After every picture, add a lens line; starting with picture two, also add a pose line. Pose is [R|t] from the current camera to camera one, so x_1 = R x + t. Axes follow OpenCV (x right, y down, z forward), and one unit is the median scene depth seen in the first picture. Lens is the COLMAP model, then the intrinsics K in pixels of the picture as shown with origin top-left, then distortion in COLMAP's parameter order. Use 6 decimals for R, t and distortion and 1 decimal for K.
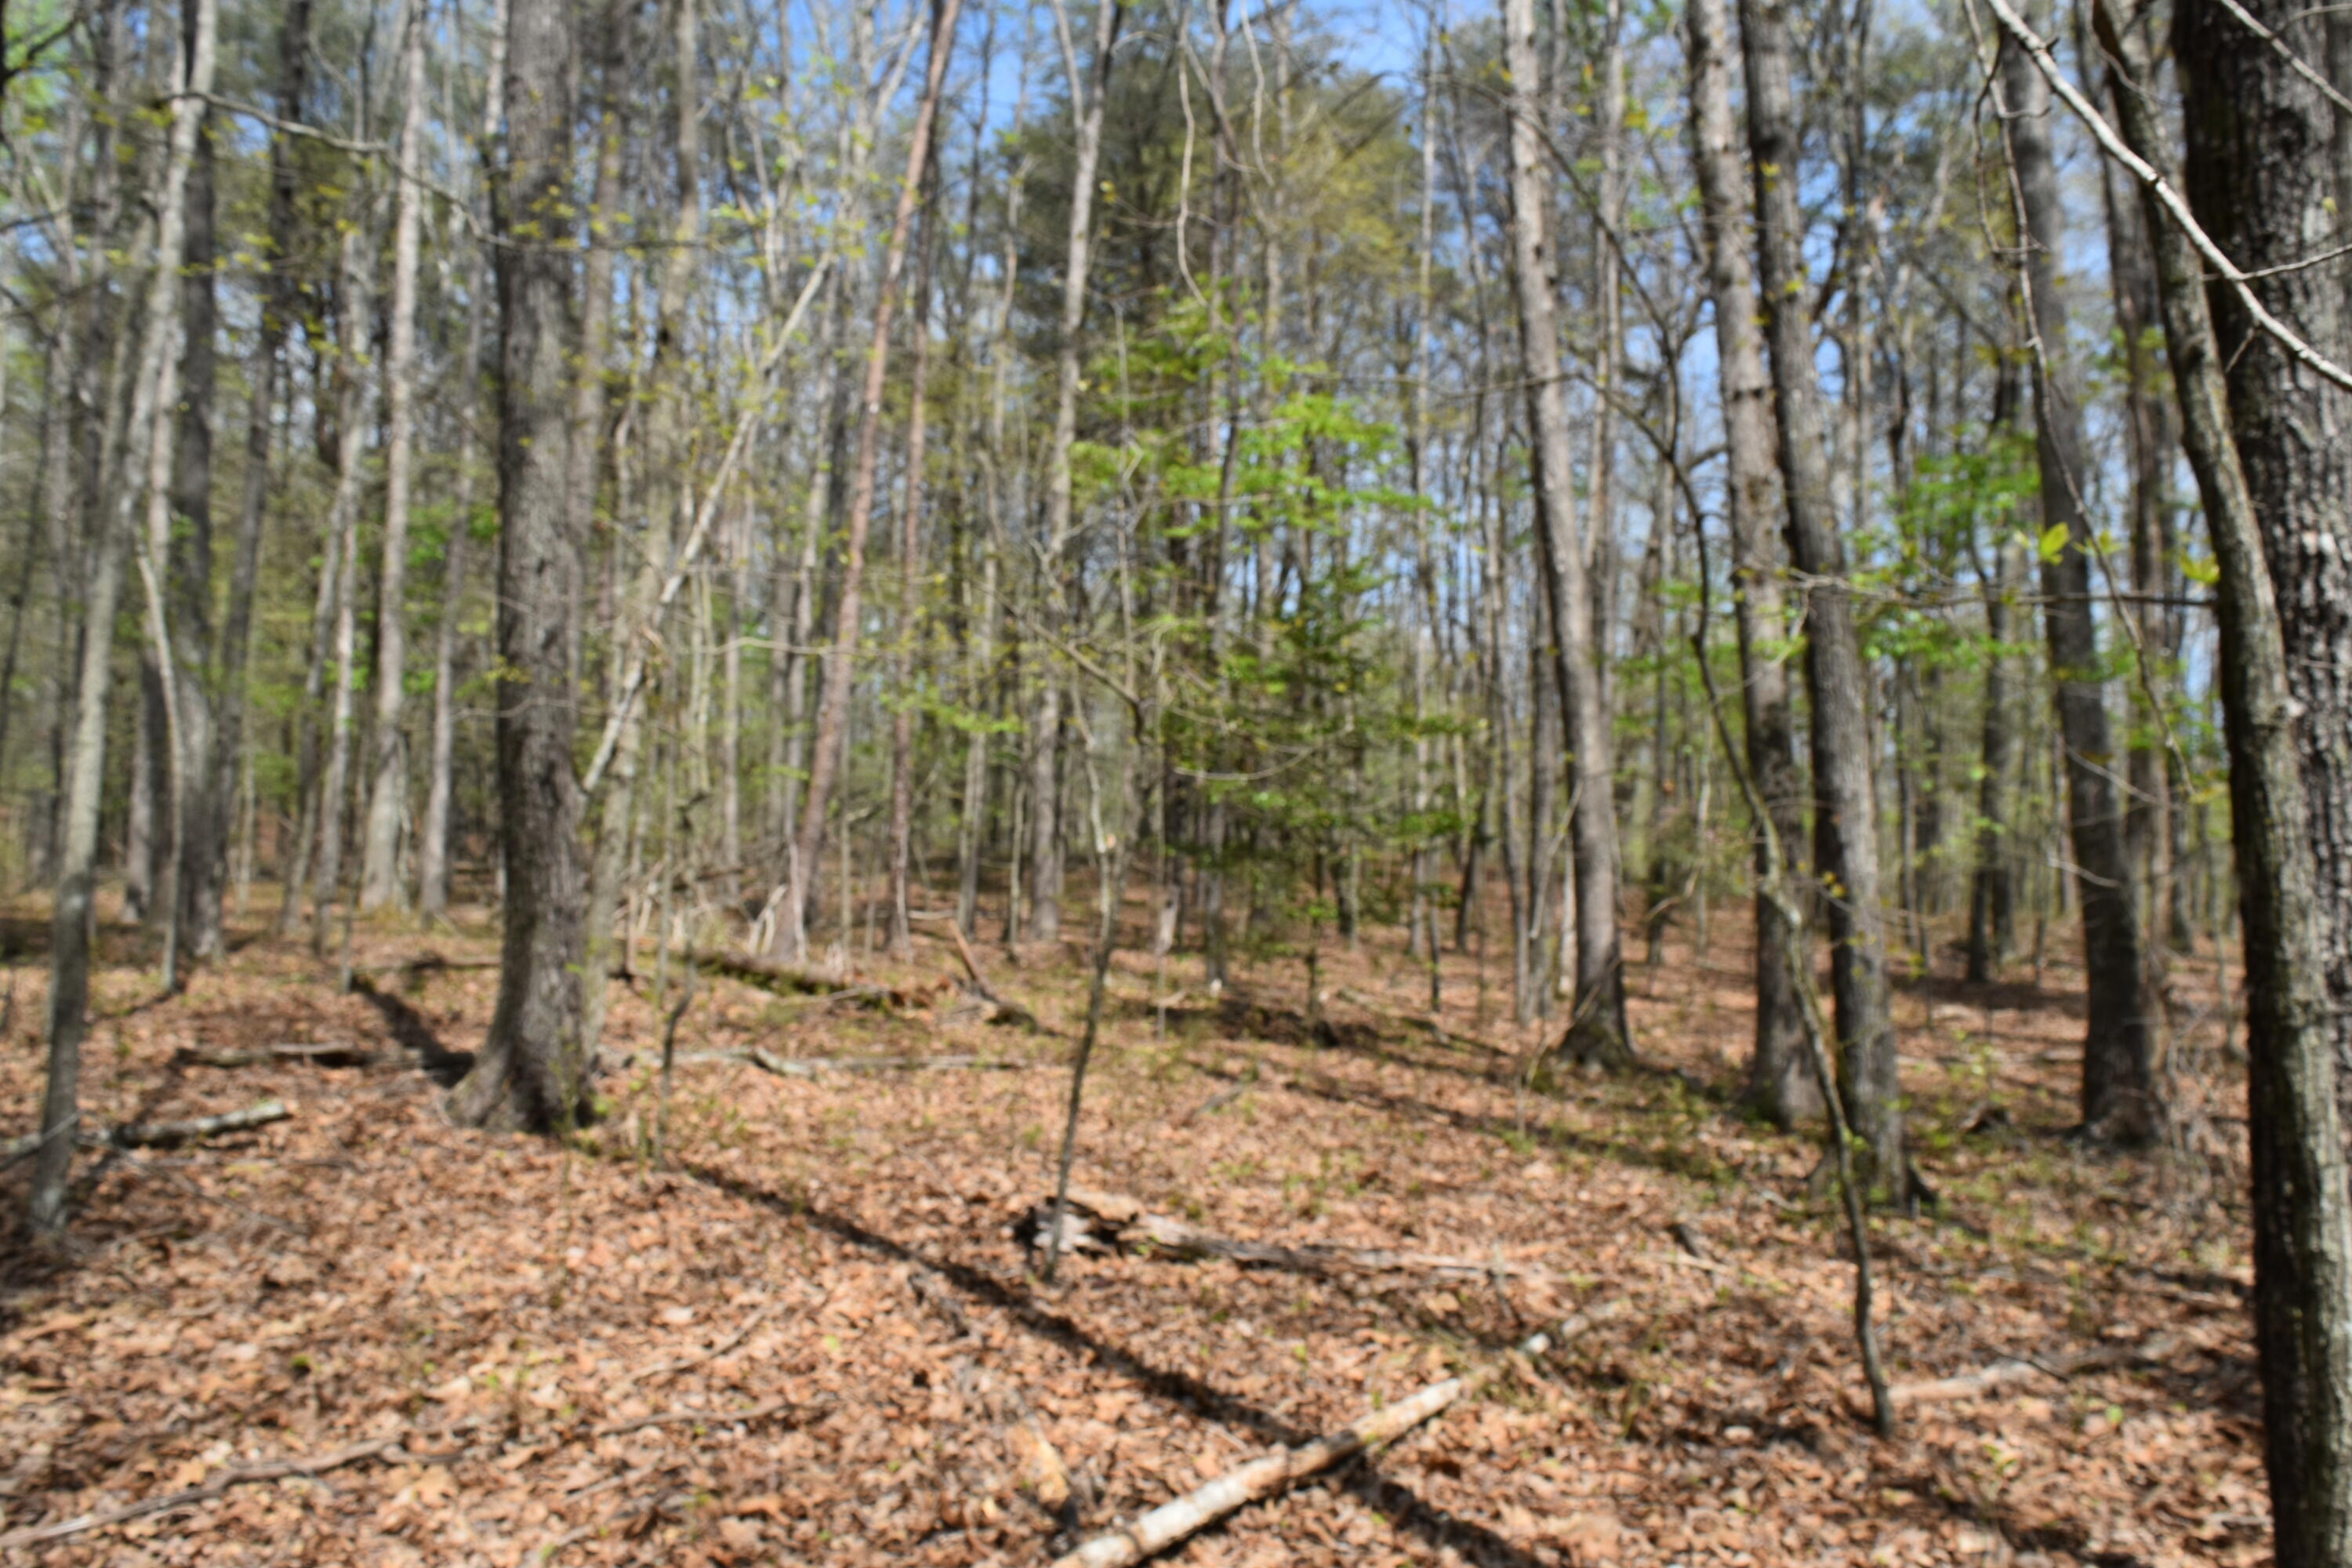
lens RADIAL K [[1822.6, 0, 1178.1], [0, 1822.6, 779.7], [0, 0, 1]] dist [-0.007579, 0.009076]
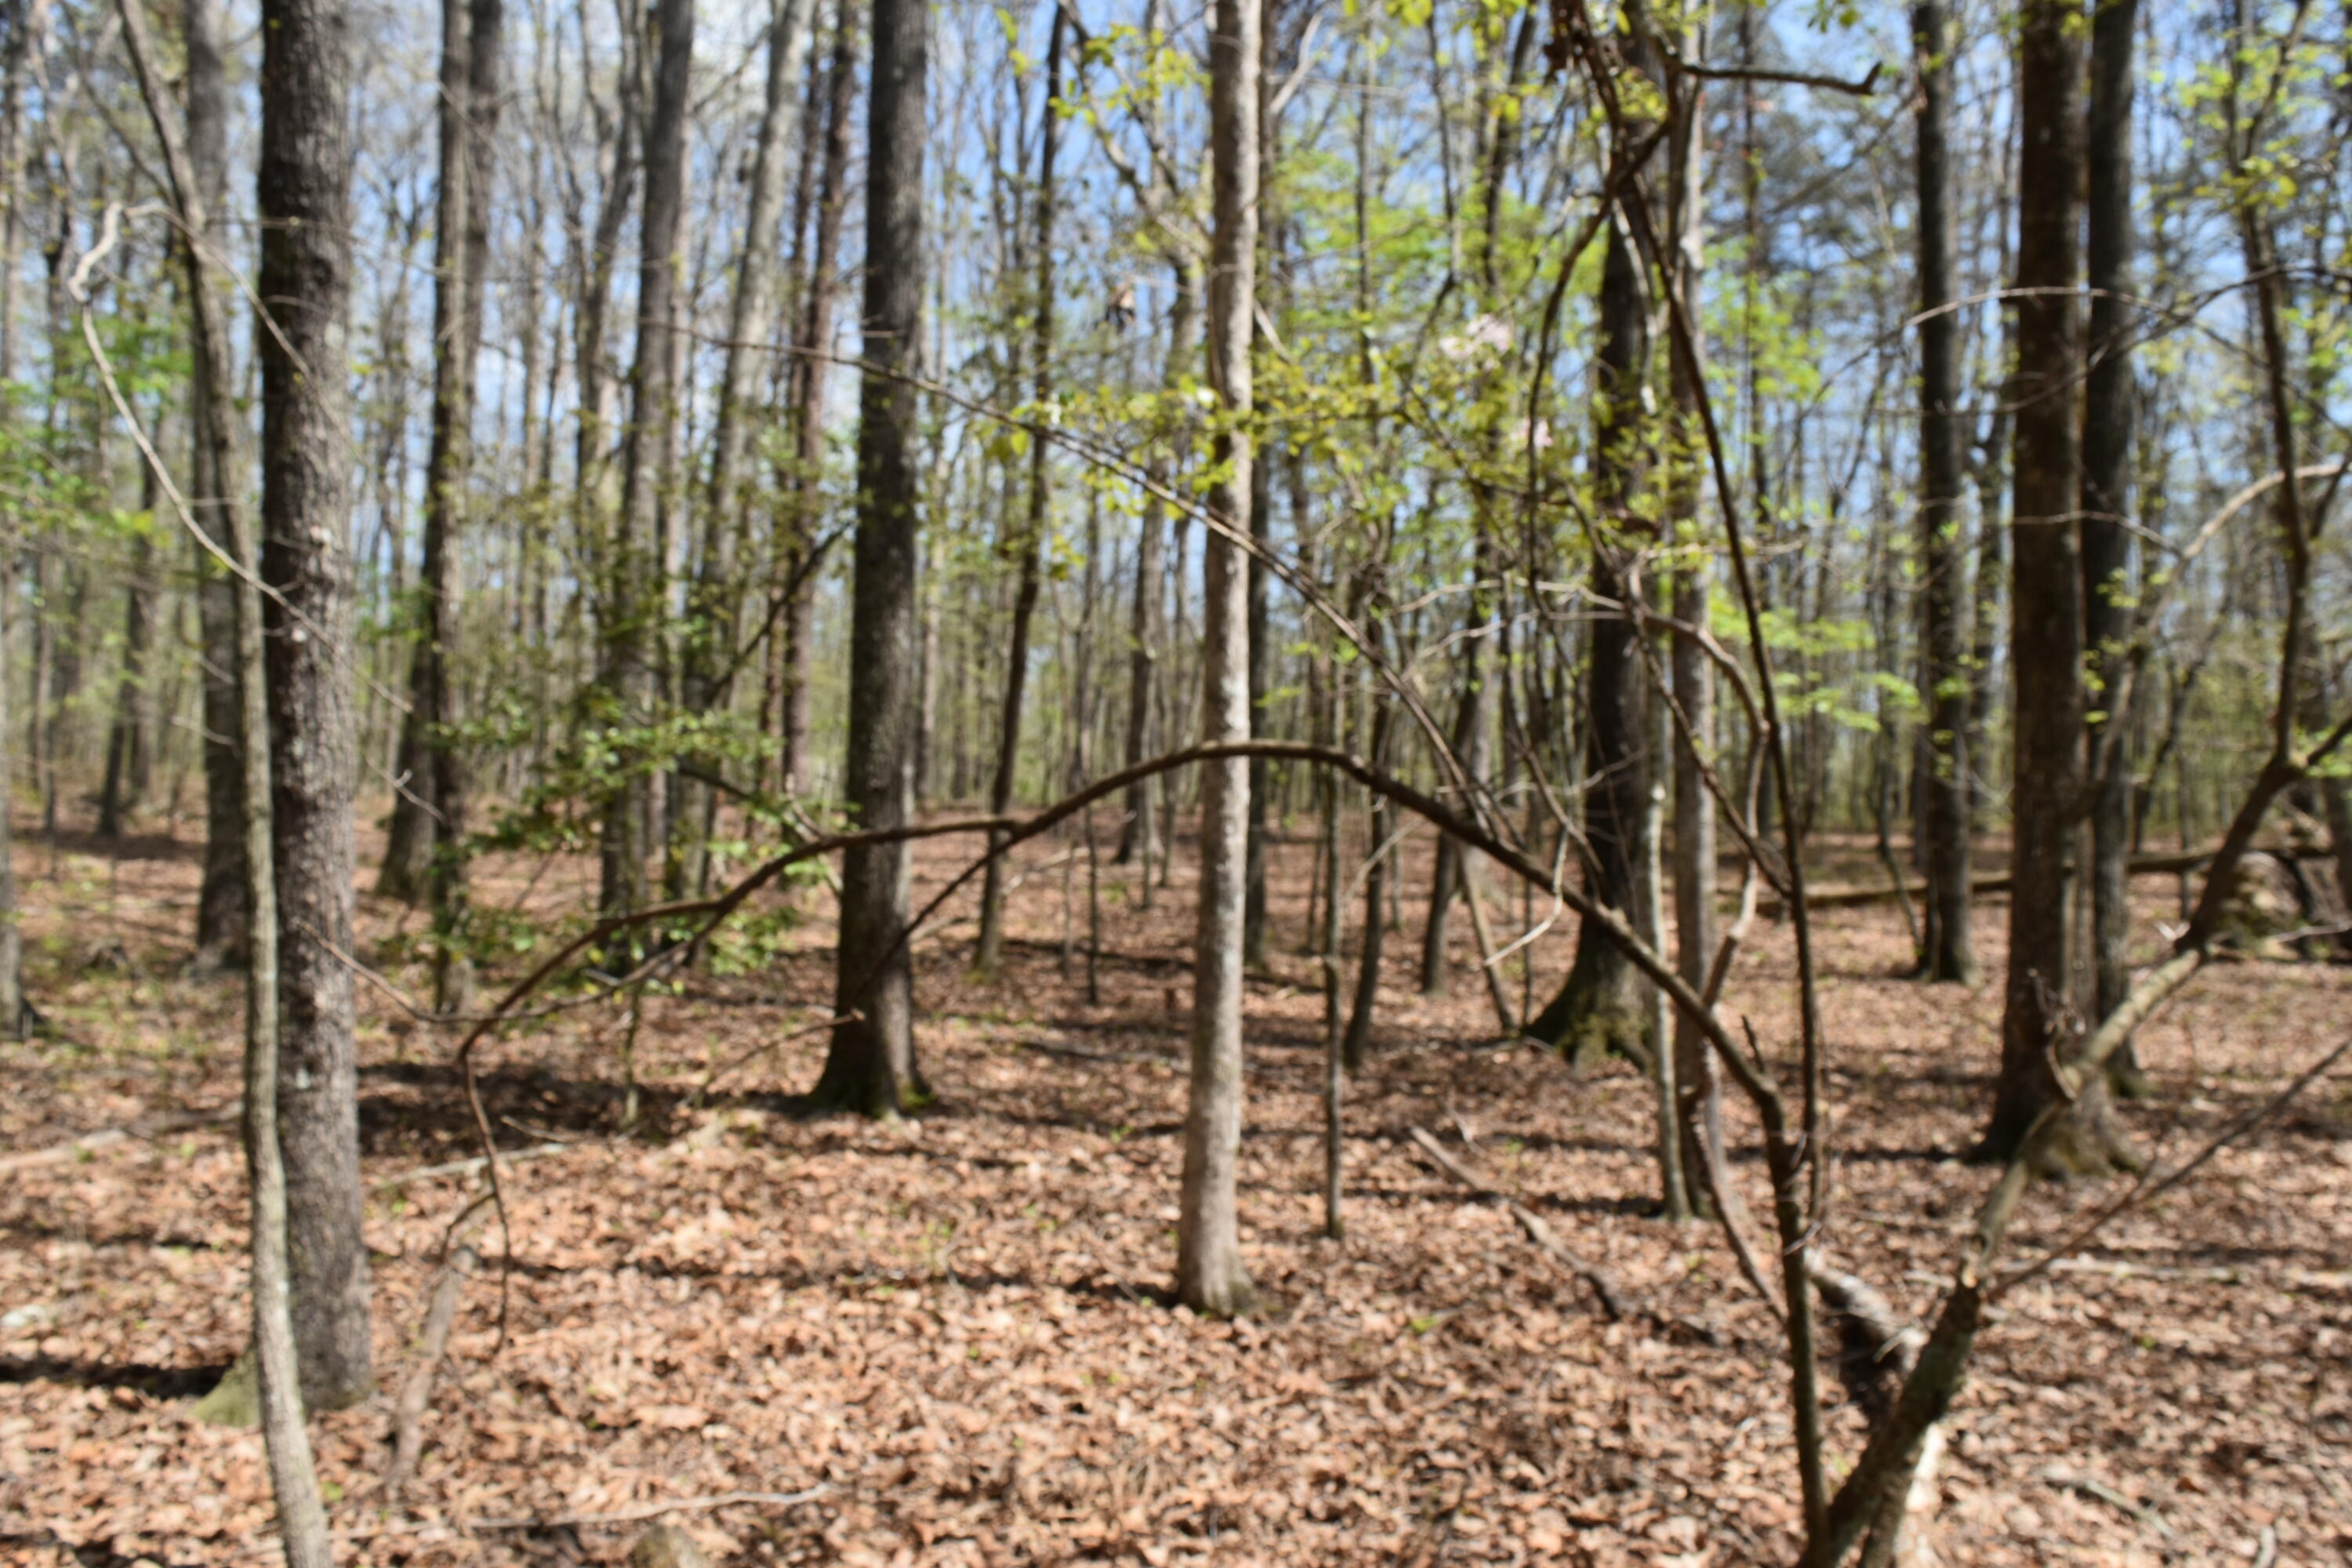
lens RADIAL K [[1822.6, 0, 1188.5], [0, 1822.6, 796.4], [0, 0, 1]] dist [-0.007579, 0.009076]
pose [[0.586458, 0.014339, 0.809853, -0.047526], [-0.084782, 0.995438, 0.043770, -0.007128], [-0.805531, -0.094330, 0.584998, -0.122539]]
